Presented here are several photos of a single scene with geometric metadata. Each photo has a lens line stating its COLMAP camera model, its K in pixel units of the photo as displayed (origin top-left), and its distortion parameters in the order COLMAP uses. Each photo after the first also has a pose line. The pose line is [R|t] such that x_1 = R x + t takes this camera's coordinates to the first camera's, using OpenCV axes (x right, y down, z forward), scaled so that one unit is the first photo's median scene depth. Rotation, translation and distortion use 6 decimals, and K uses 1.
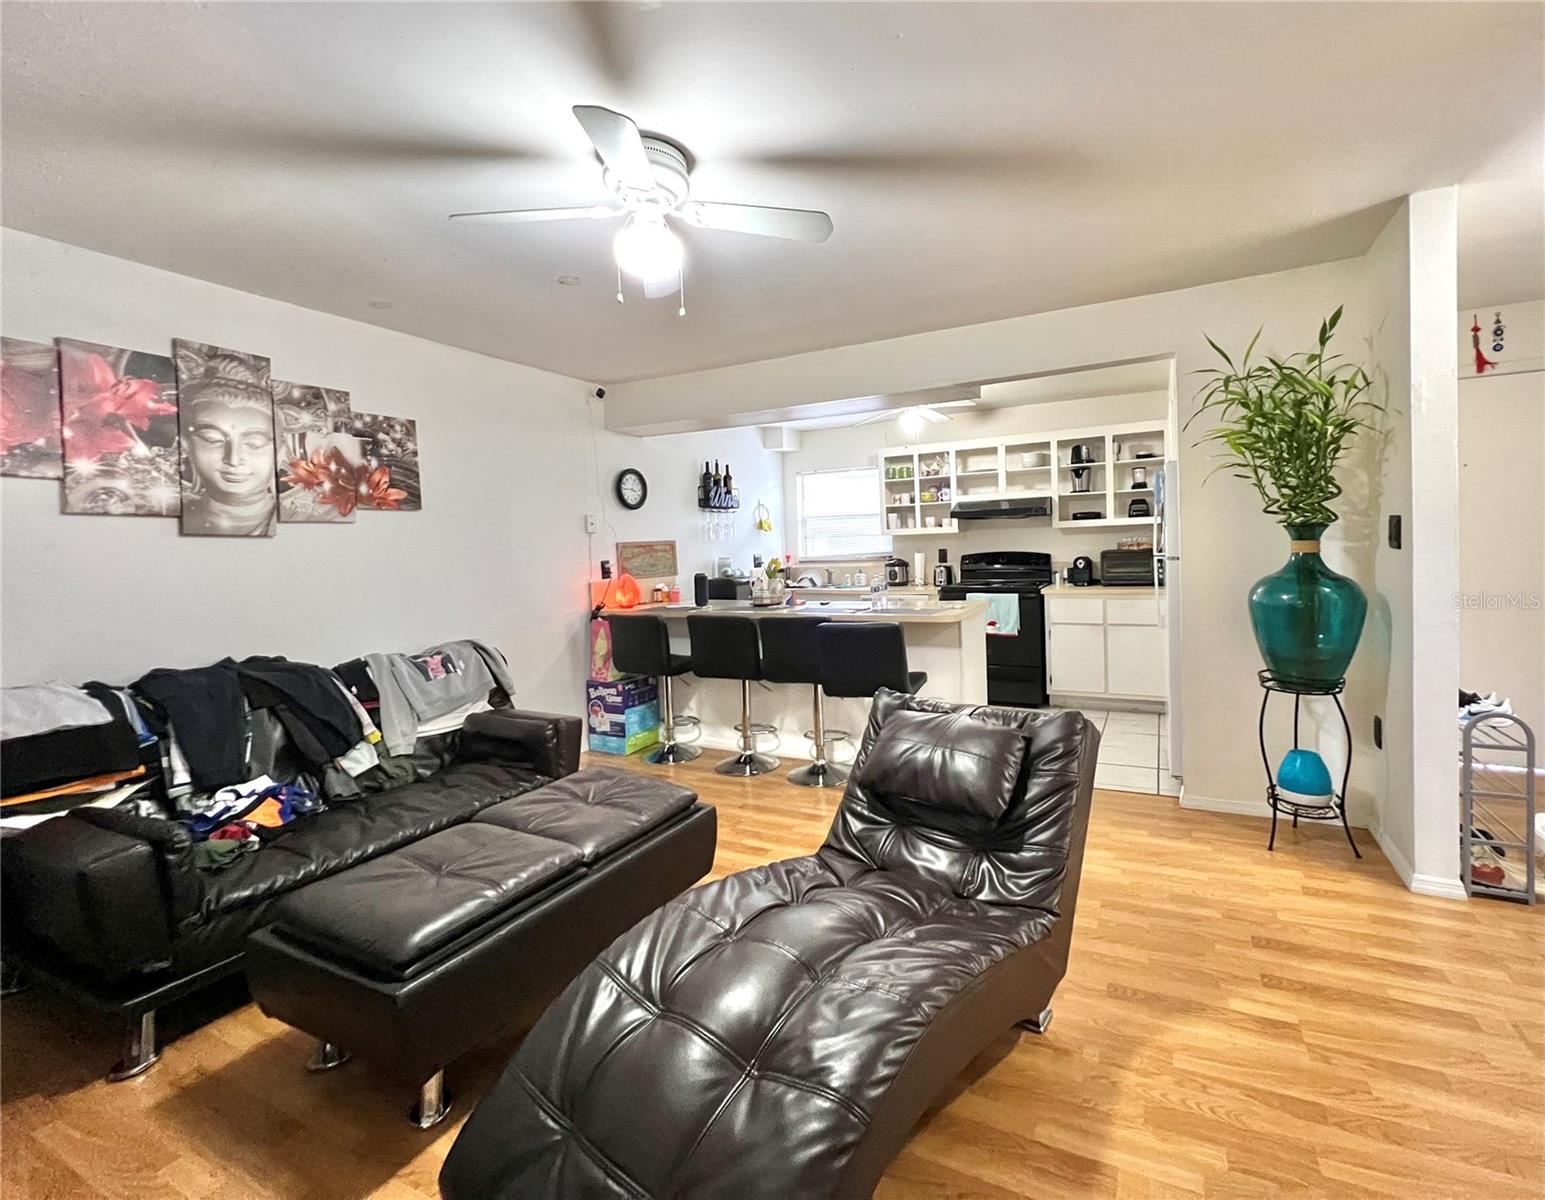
lens RADIAL K [[698.3, 0, 850.0], [0, 698.3, 558.8], [0, 0, 1]] dist [-0.001218, -0.000296]
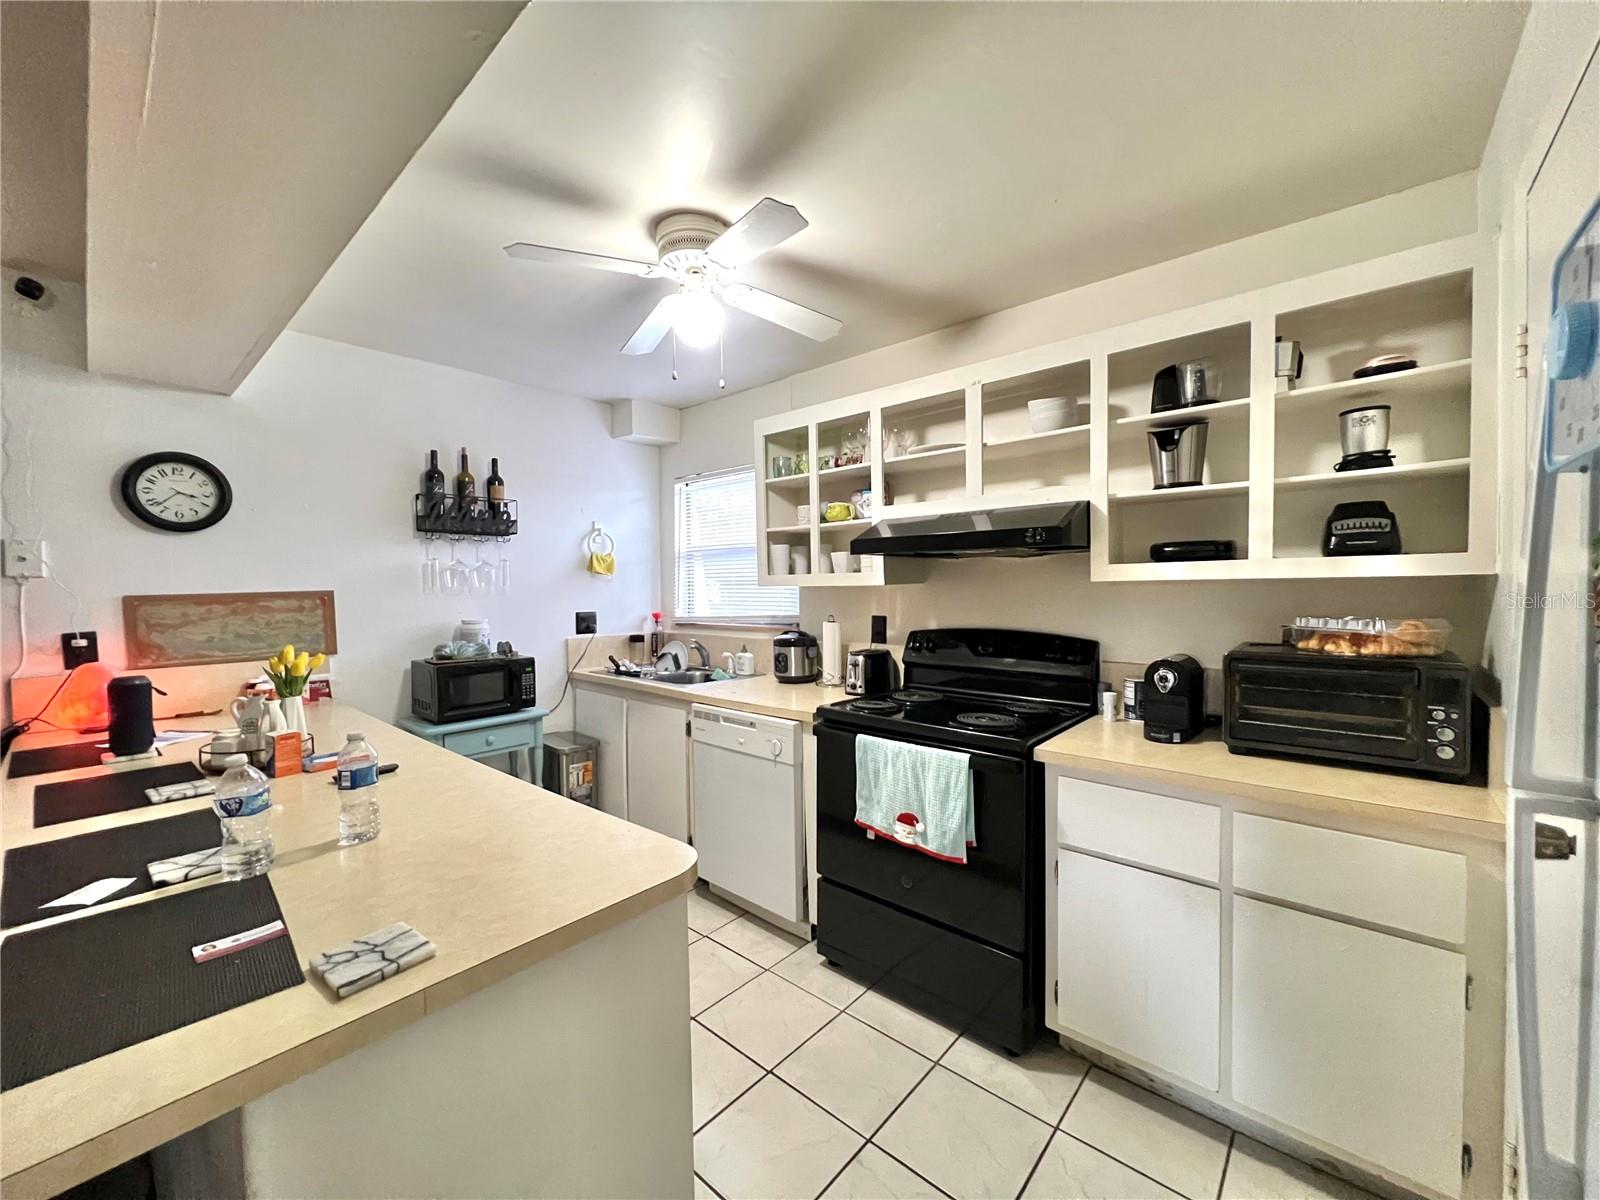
lens RADIAL K [[637.7, 0, 800.0], [0, 637.7, 600.0], [0, 0, 1]] dist [-0.002126, -0.000258]
pose [[0.958138, 0.027945, -0.284939, 0.229941], [-0.025326, 0.999596, 0.012872, -0.033300], [0.285183, -0.005117, 0.958459, 0.593904]]
